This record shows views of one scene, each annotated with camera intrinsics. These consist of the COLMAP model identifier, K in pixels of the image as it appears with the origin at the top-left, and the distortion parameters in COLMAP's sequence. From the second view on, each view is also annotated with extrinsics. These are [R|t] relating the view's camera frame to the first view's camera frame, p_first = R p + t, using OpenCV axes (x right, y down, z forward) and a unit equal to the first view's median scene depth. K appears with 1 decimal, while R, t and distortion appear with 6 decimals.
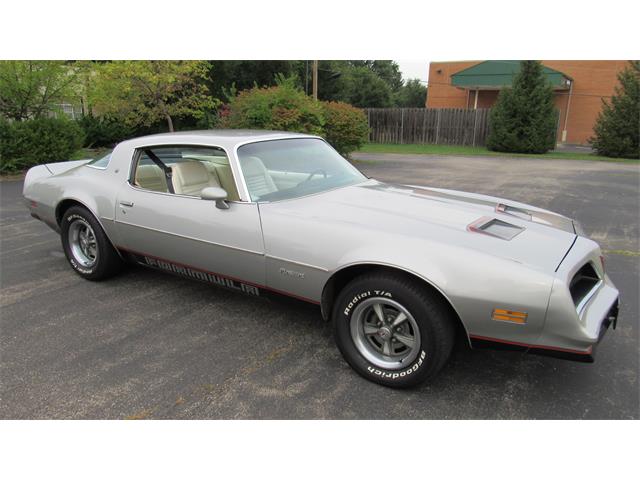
lens RADIAL K [[454.8, 0, 321.1], [0, 454.8, 236.1], [0, 0, 1]] dist [-0.025326, 0.001732]
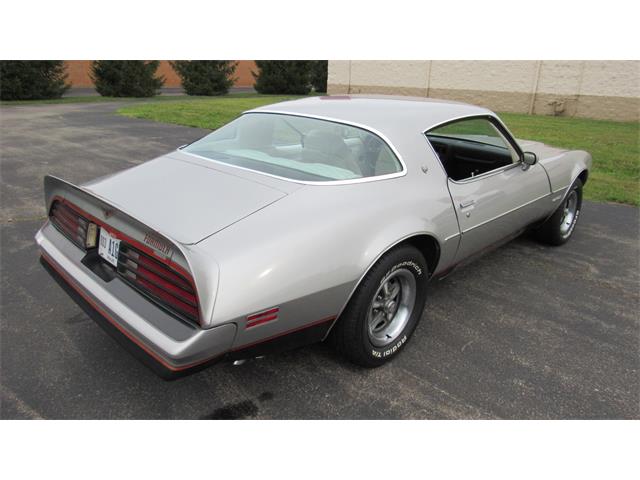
lens RADIAL K [[454.8, 0, 321.1], [0, 454.8, 236.1], [0, 0, 1]] dist [-0.025326, 0.001732]
pose [[0.216994, -0.344711, 0.913284, -1.053517], [0.222913, 0.928354, 0.297435, -0.267121], [-0.950381, 0.139041, 0.278288, 0.904696]]
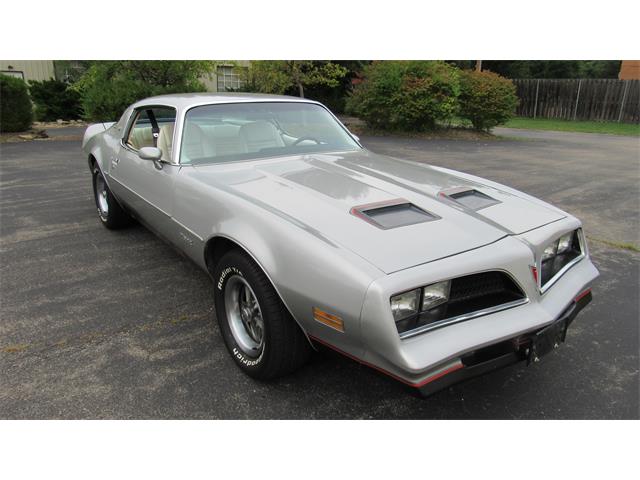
lens RADIAL K [[454.8, 0, 321.1], [0, 454.8, 236.1], [0, 0, 1]] dist [-0.025326, 0.001732]
pose [[0.933424, 0.115796, -0.339575, 0.365182], [-0.095818, 0.992563, 0.075083, -0.017139], [0.345744, -0.037547, 0.937577, 0.130654]]
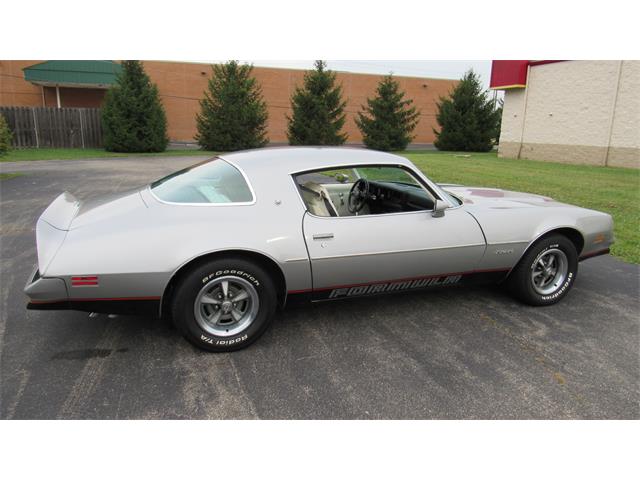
lens RADIAL K [[454.8, 0, 321.1], [0, 454.8, 236.1], [0, 0, 1]] dist [-0.025326, 0.001732]
pose [[0.602314, -0.196016, 0.773819, -0.987629], [0.191649, 0.976539, 0.098194, -0.140124], [-0.774912, 0.089158, 0.625749, 0.390745]]
